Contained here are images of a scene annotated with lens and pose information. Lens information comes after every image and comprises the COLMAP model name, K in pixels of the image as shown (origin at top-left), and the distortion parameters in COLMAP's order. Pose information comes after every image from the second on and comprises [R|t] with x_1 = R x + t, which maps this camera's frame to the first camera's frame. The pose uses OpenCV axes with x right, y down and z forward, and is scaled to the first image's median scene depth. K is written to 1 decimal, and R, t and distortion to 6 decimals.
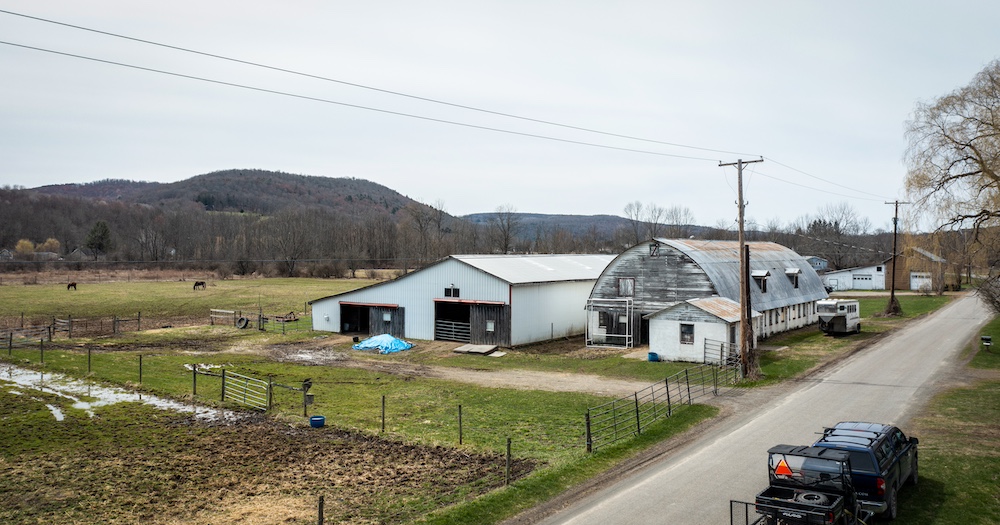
lens RADIAL K [[781.5, 0, 500.0], [0, 781.5, 262.5], [0, 0, 1]] dist [-0.003560, -0.001020]
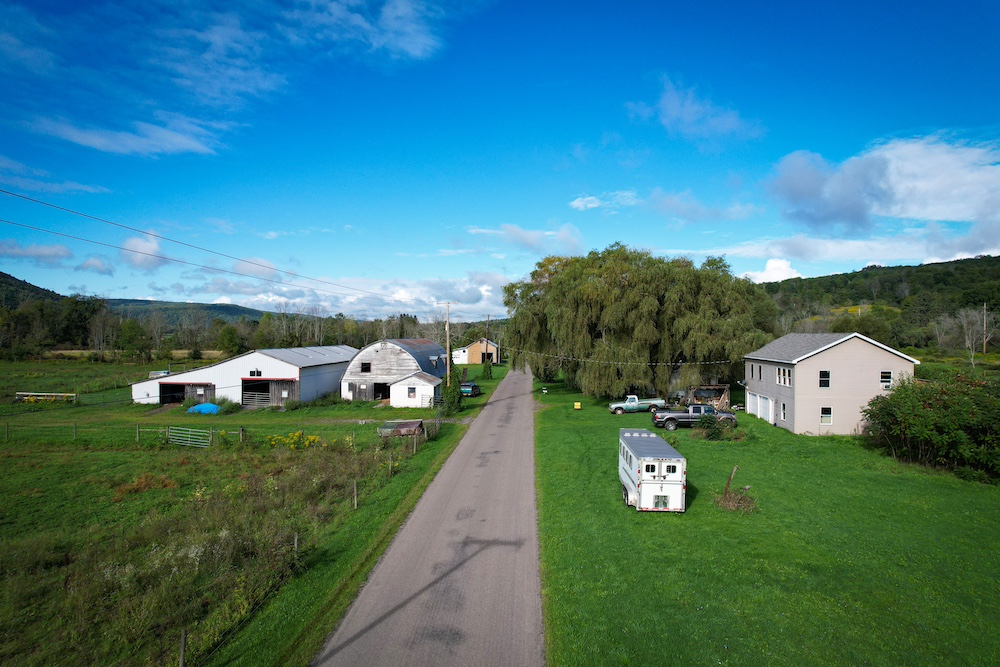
lens RADIAL K [[642.9, 0, 500.0], [0, 642.9, 333.5], [0, 0, 1]] dist [-0.088984, 0.087453]
pose [[0.849496, 0.004349, 0.527577, -0.323111], [0.003879, 0.999888, -0.014488, -0.020958], [-0.527581, 0.014354, 0.849384, -0.332916]]
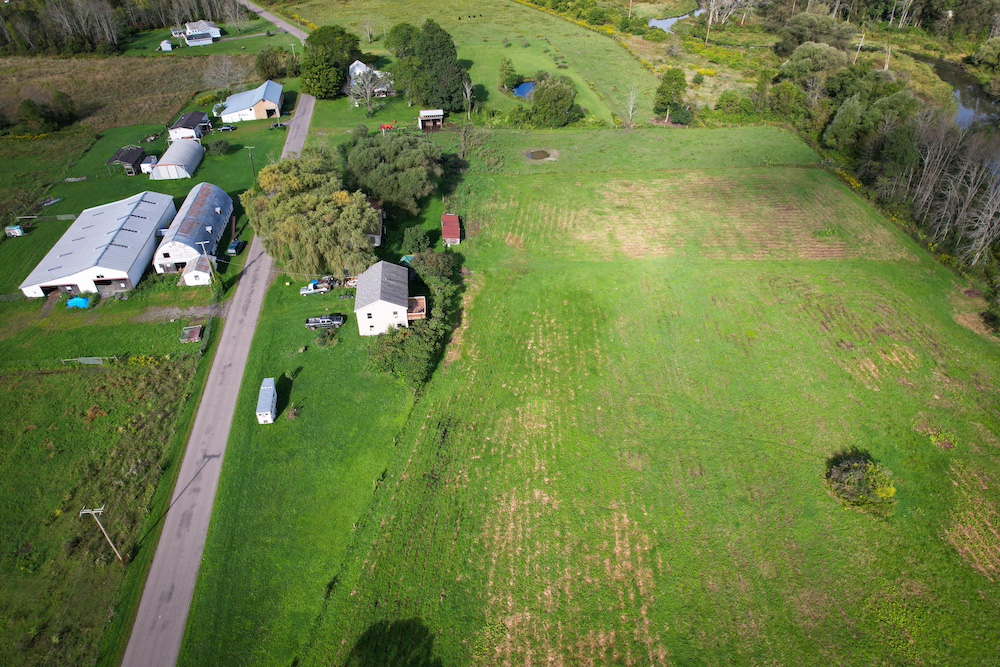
lens RADIAL K [[642.9, 0, 500.0], [0, 642.9, 333.5], [0, 0, 1]] dist [-0.088984, 0.087453]
pose [[0.729307, -0.416904, 0.542496, -0.320762], [0.005725, 0.796598, 0.604483, -1.134534], [-0.684162, -0.437748, 0.583351, -1.315490]]
